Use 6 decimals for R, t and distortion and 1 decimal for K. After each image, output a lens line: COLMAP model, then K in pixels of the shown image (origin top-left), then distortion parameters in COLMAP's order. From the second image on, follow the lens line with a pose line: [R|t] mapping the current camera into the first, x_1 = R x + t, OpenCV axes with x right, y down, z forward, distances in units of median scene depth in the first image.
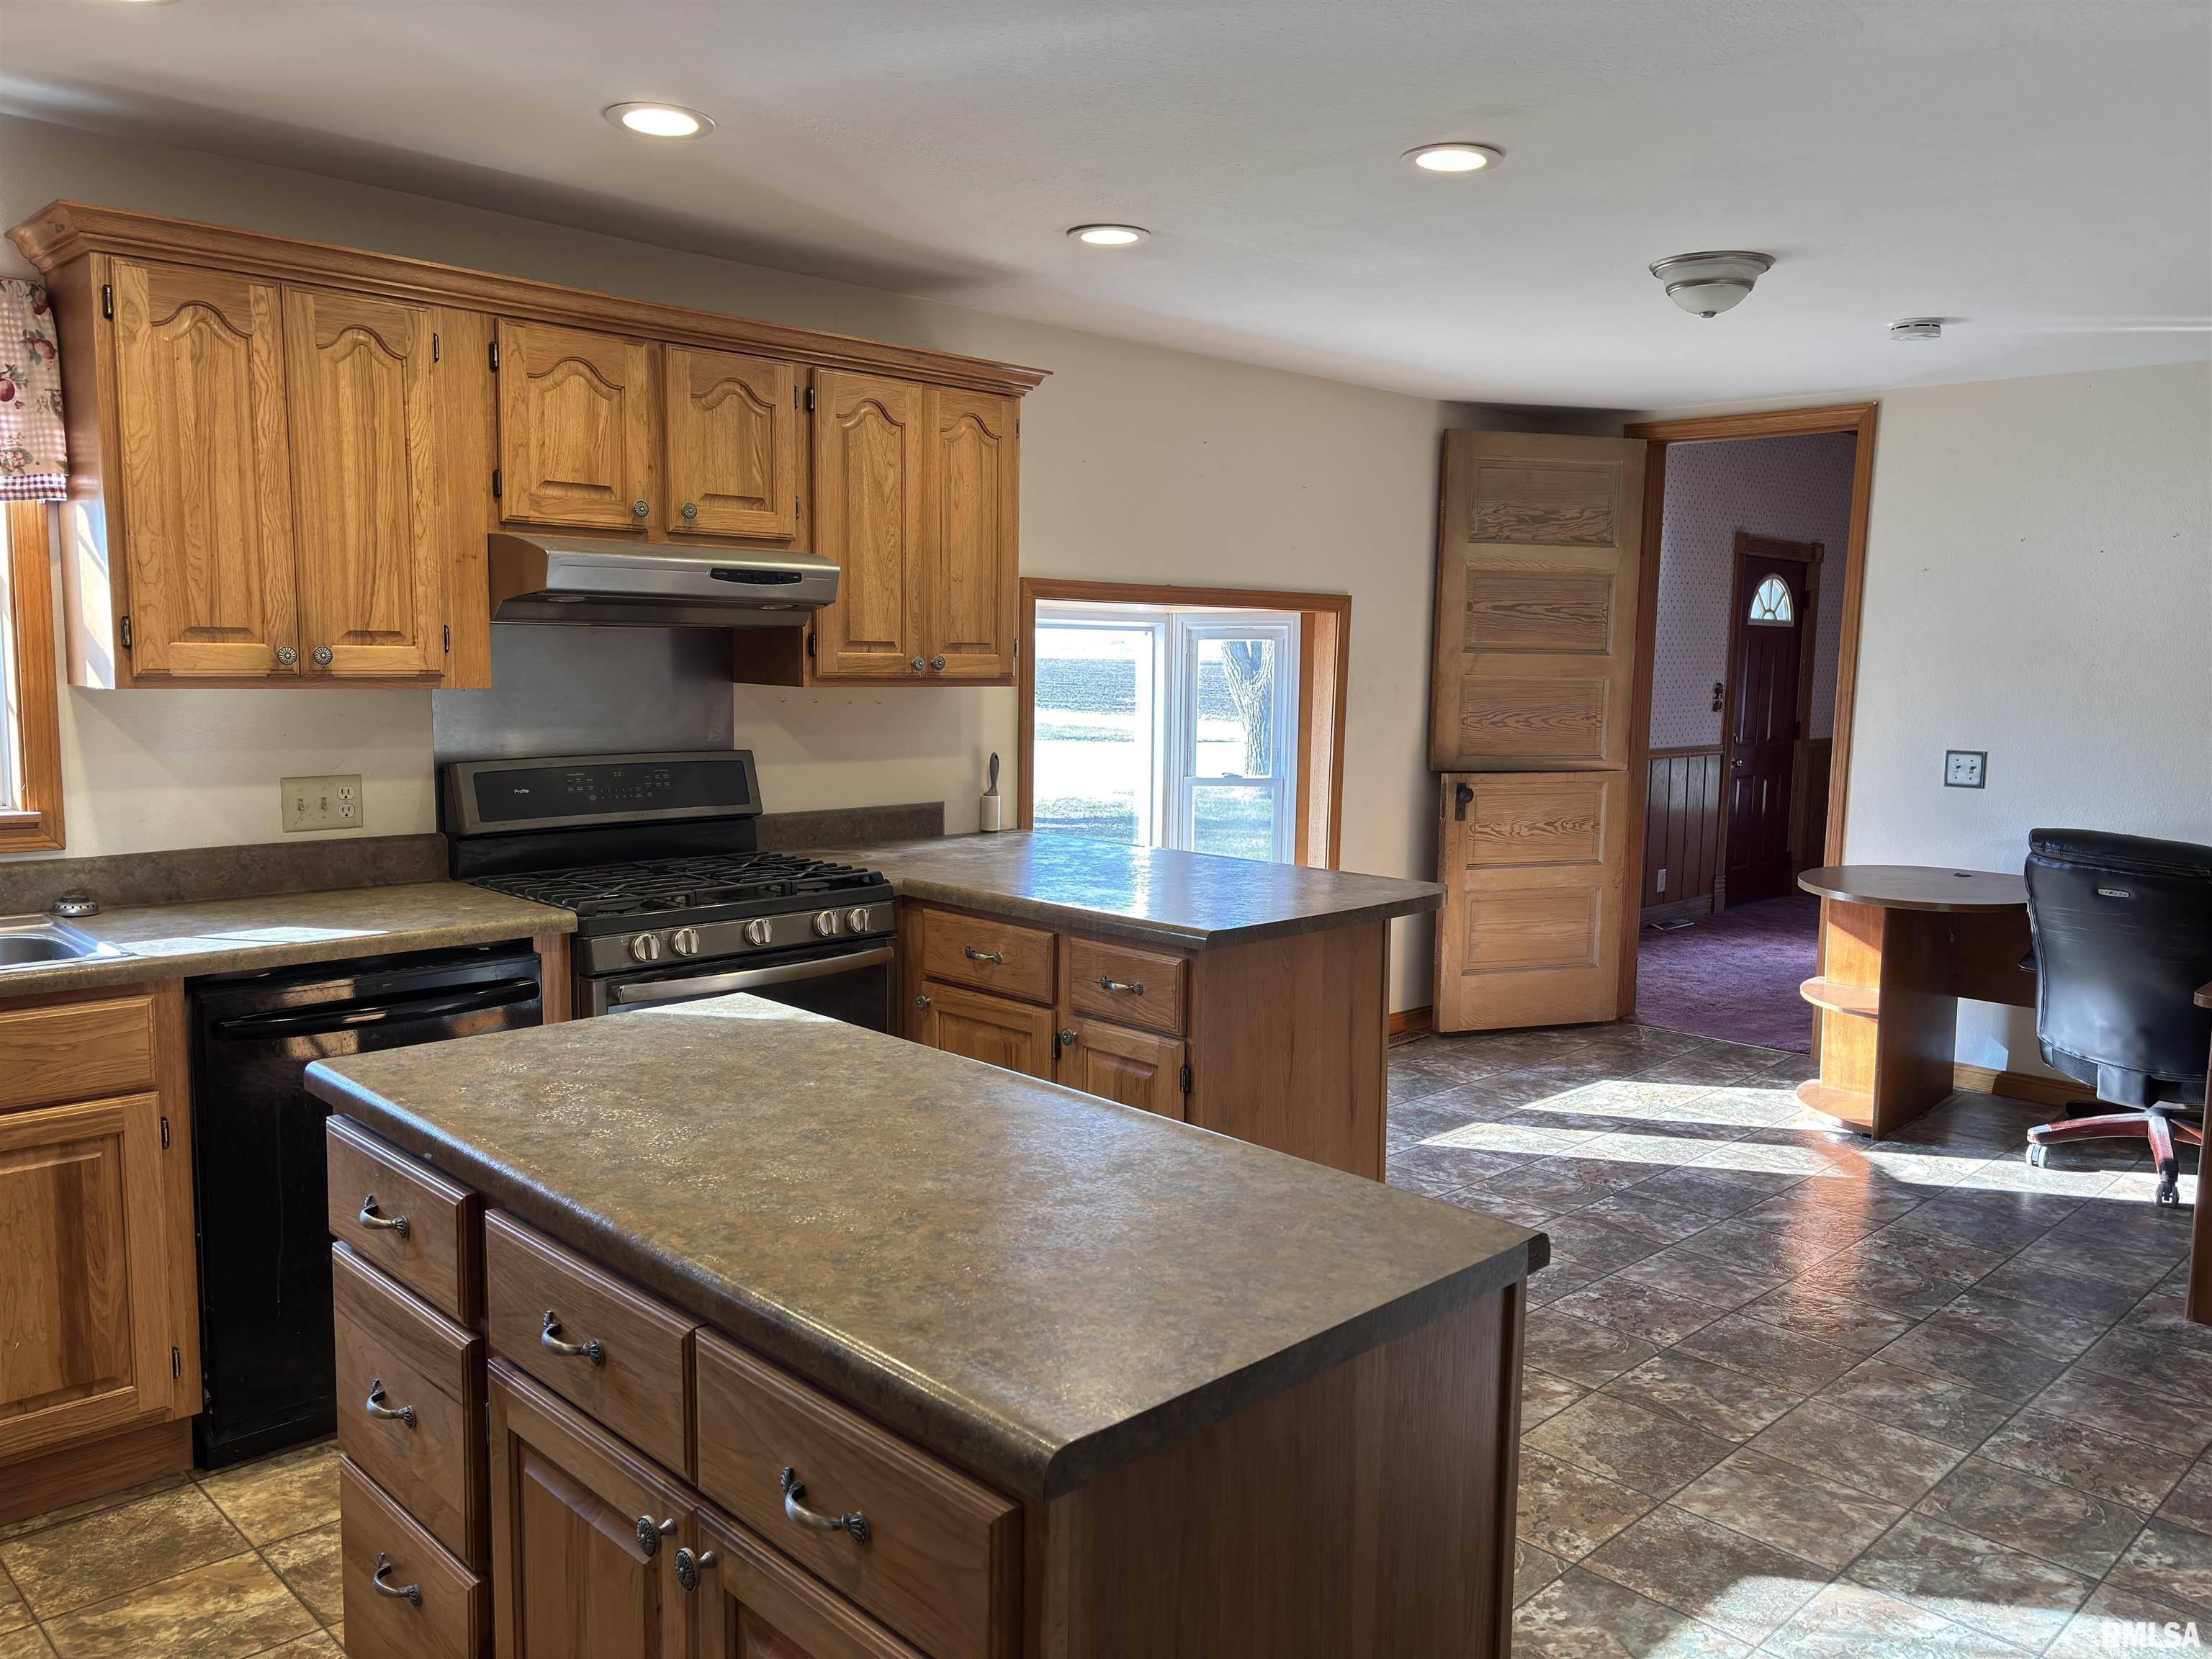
lens RADIAL K [[1667.4, 0, 1106.0], [0, 1667.4, 829.5], [0, 0, 1]] dist [0.027436, -0.000153]
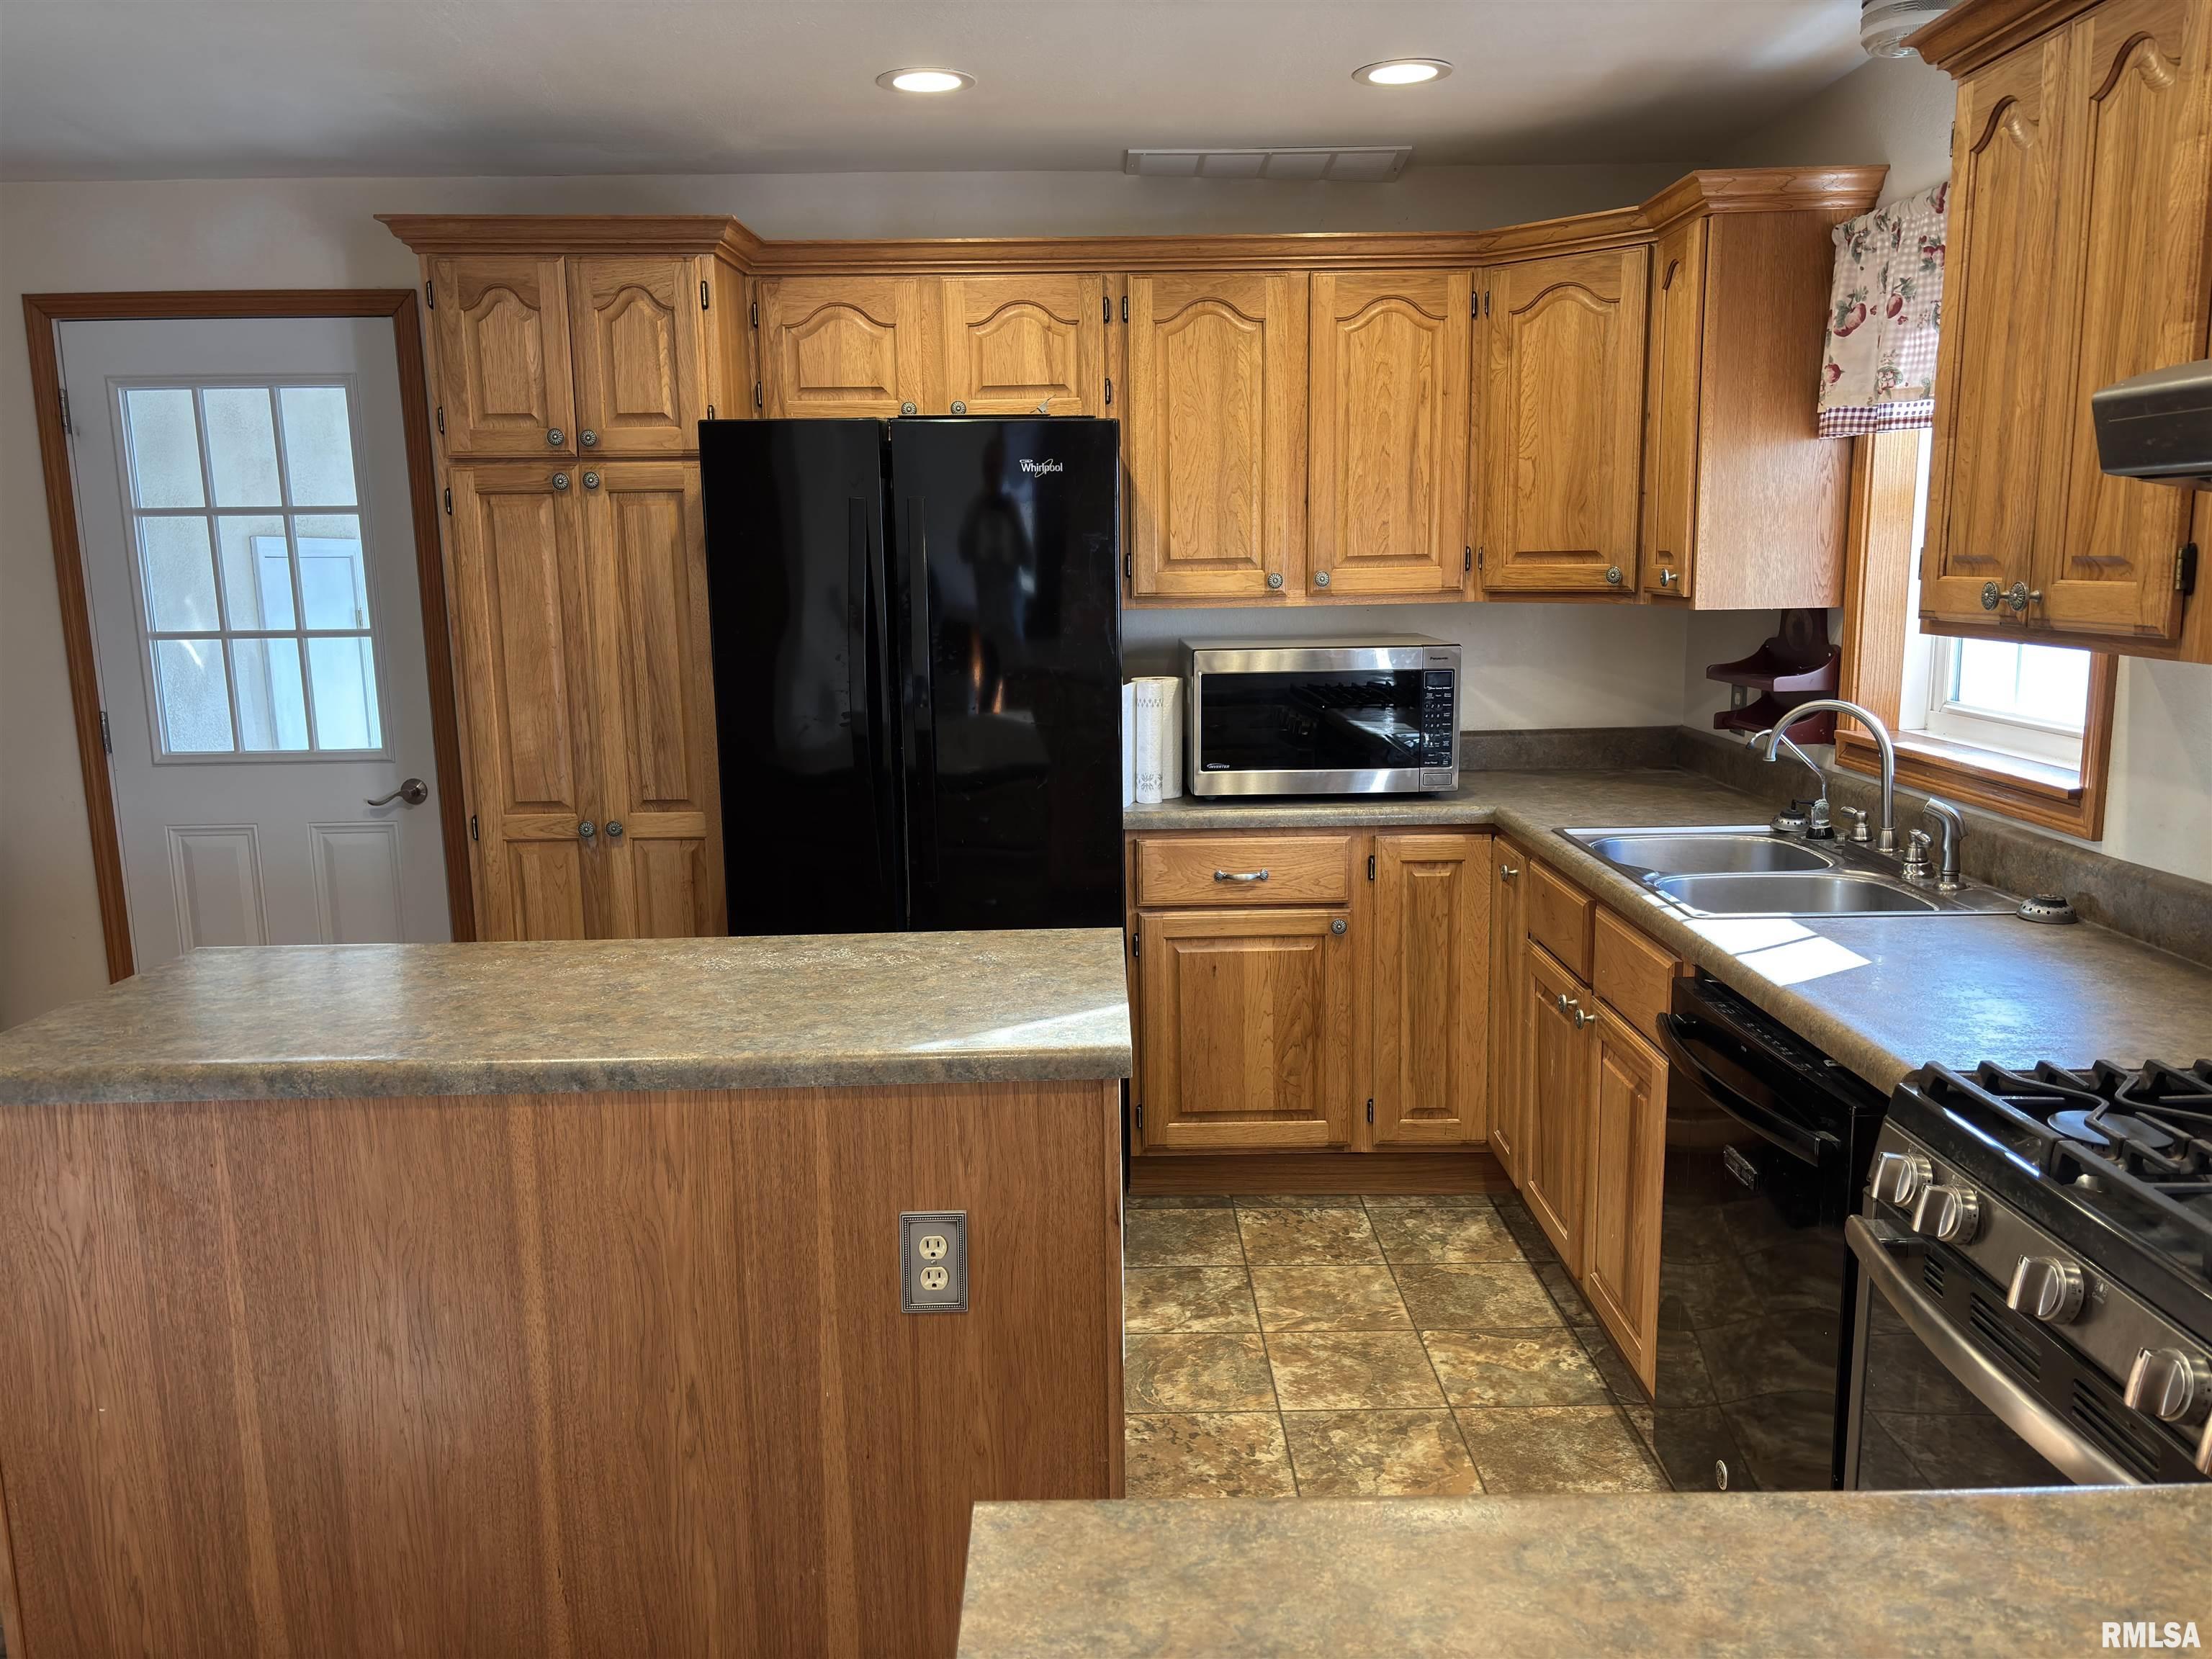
lens RADIAL K [[1667.4, 0, 1106.0], [0, 1667.4, 829.5], [0, 0, 1]] dist [0.027436, -0.000153]
pose [[-0.680583, 0.116394, -0.723366, 0.401603], [-0.082545, 0.968834, 0.233554, -0.212614], [0.728006, 0.218664, -0.649764, 1.807286]]
